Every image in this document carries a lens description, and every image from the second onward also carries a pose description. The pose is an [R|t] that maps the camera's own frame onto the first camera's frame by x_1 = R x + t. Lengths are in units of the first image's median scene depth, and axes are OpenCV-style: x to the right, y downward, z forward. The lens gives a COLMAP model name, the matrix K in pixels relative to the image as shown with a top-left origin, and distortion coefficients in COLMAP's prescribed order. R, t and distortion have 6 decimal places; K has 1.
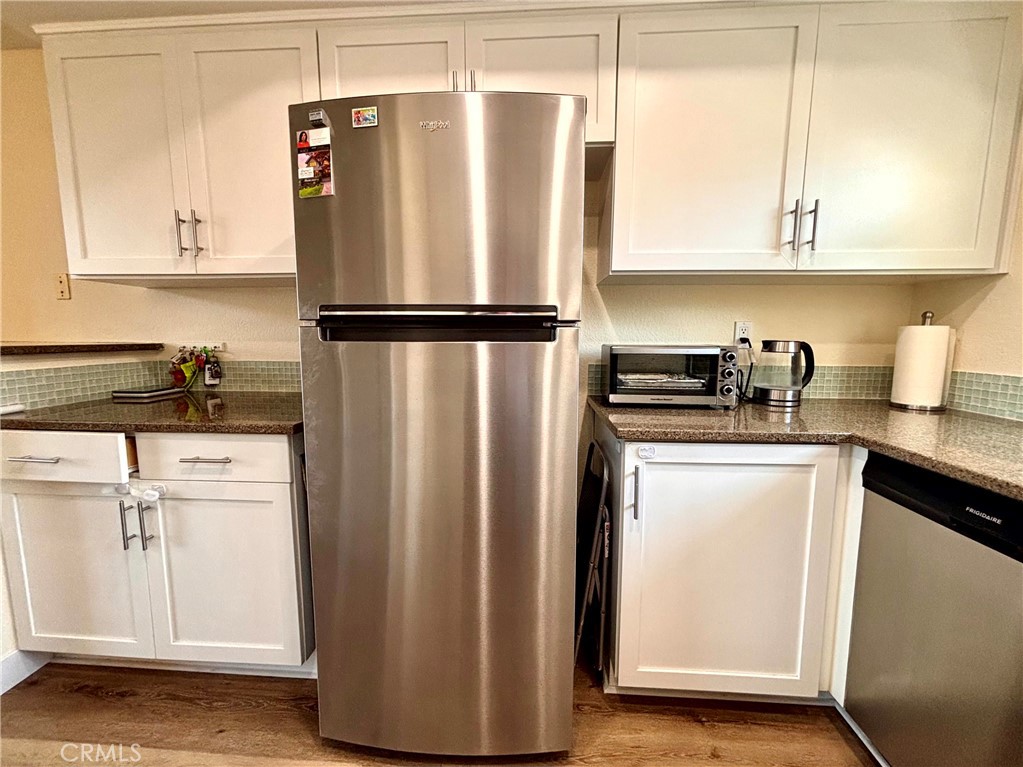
lens RADIAL K [[412.0, 0, 509.2], [0, 412.0, 381.9], [0, 0, 1]] dist [0.000916, 0.000166]
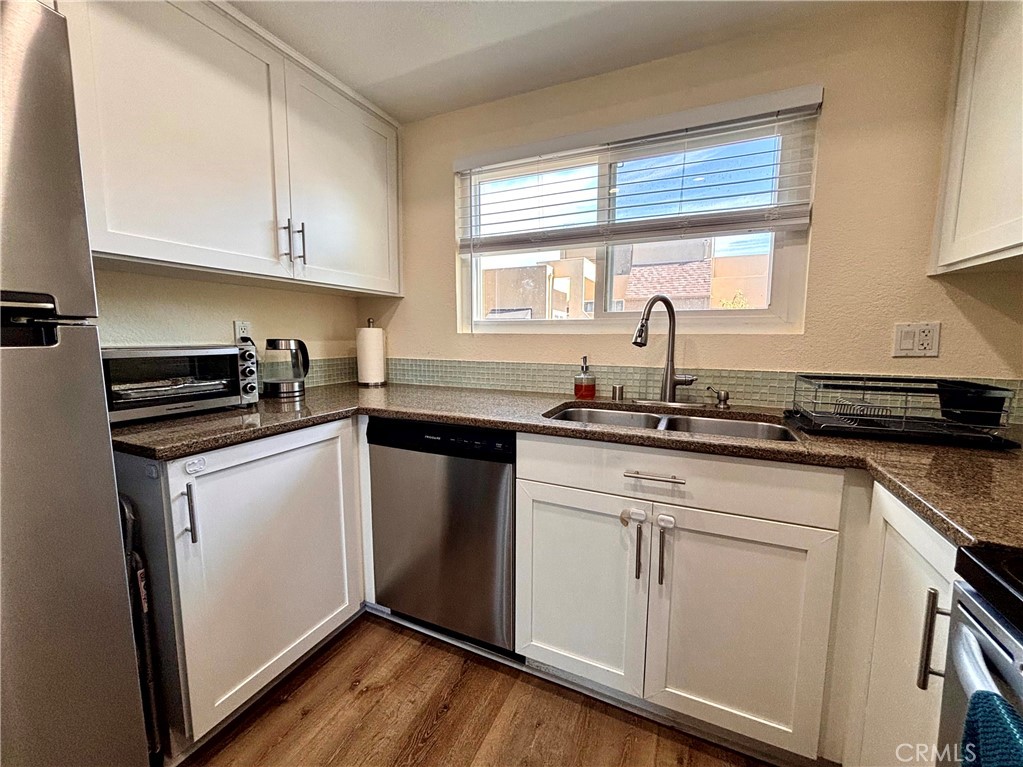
lens RADIAL K [[412.0, 0, 512.9], [0, 412.0, 385.1], [0, 0, 1]] dist [0.000916, 0.000166]
pose [[0.354396, -0.115683, 0.927912, -0.205899], [0.102292, 0.991159, 0.084500, -0.007643], [-0.929484, 0.064972, 0.363097, 0.016503]]
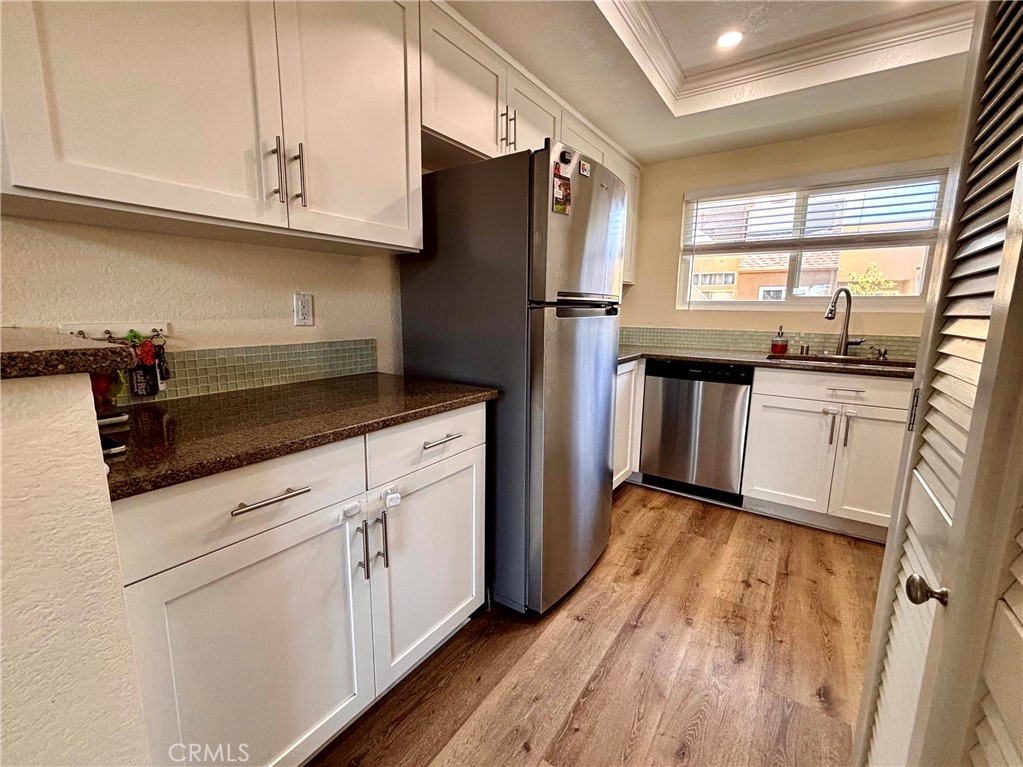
lens RADIAL K [[438.3, 0, 515.3], [0, 438.3, 382.5], [0, 0, 1]] dist [-0.004088, -0.000233]
pose [[0.508326, -0.142394, 0.849311, -1.390159], [0.087630, 0.989668, 0.113478, -0.046960], [-0.856695, 0.016741, 0.515552, 0.281865]]
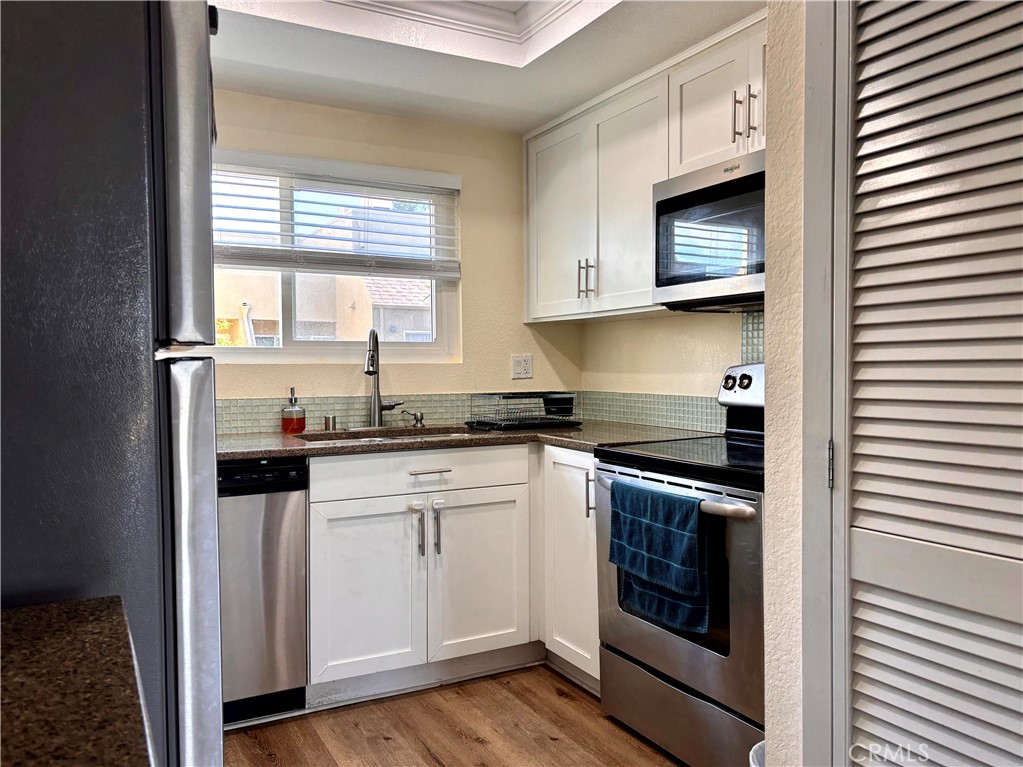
lens RADIAL K [[804.5, 0, 508.2], [0, 804.5, 391.0], [0, 0, 1]] dist [0.052441, -0.006083]
pose [[-0.526685, -0.030031, 0.849530, -1.270381], [0.099127, 0.990388, 0.096467, -0.122311], [-0.844261, 0.135019, -0.518646, 0.963915]]
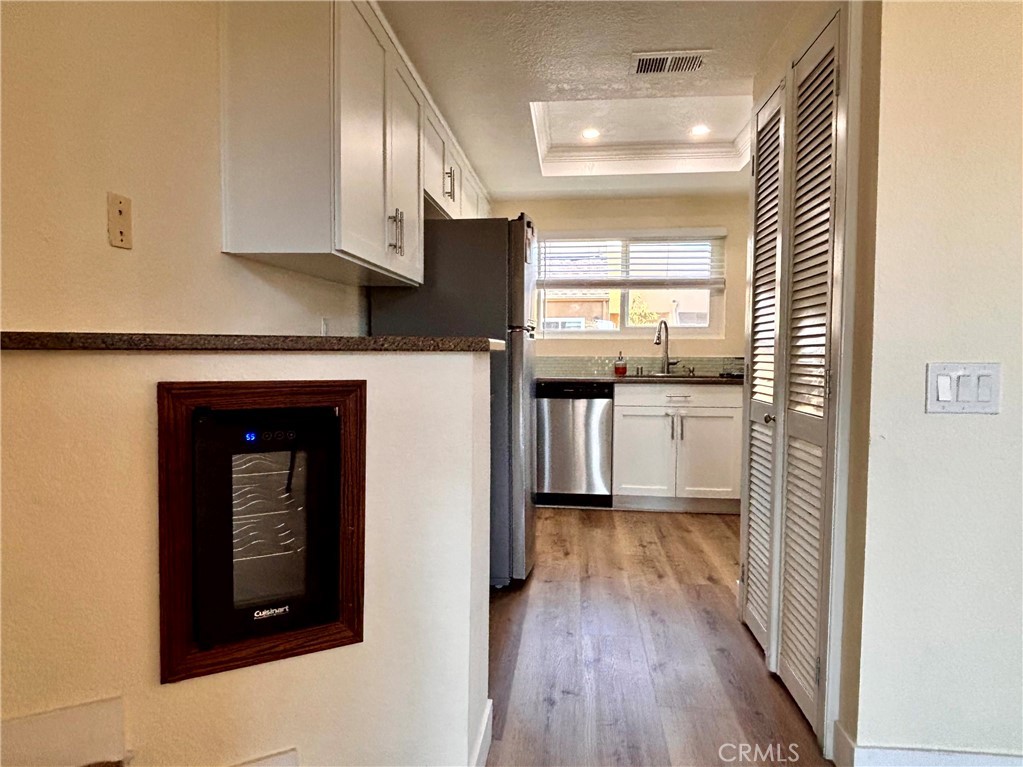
lens RADIAL K [[644.3, 0, 514.1], [0, 644.3, 384.4], [0, 0, 1]] dist [0.050990, -0.003017]
pose [[0.031269, -0.060597, 0.997672, -2.577914], [0.107736, 0.992549, 0.056909, -0.051570], [-0.993688, 0.105706, 0.037564, 0.746495]]
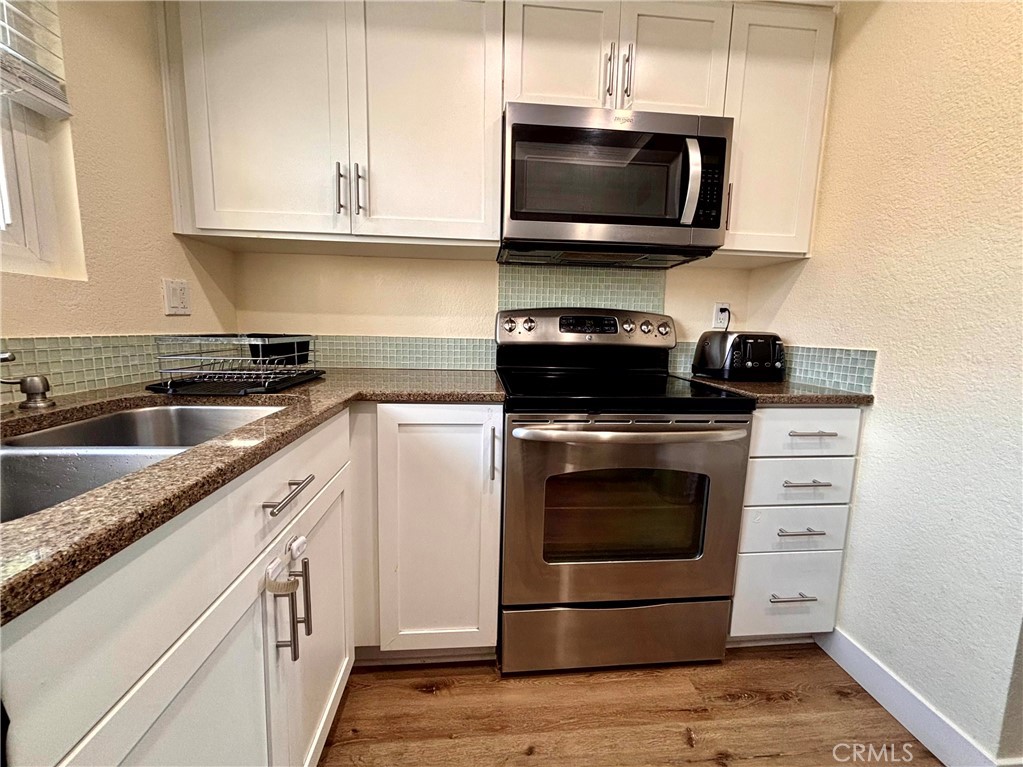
lens RADIAL K [[412.0, 0, 511.7], [0, 412.0, 383.3], [0, 0, 1]] dist [0.000916, 0.000166]
pose [[-0.987759, -0.010427, -0.155638, 0.430381], [-0.048122, 0.969466, 0.240459, -0.009677], [0.148378, 0.245005, -0.958100, 0.588365]]
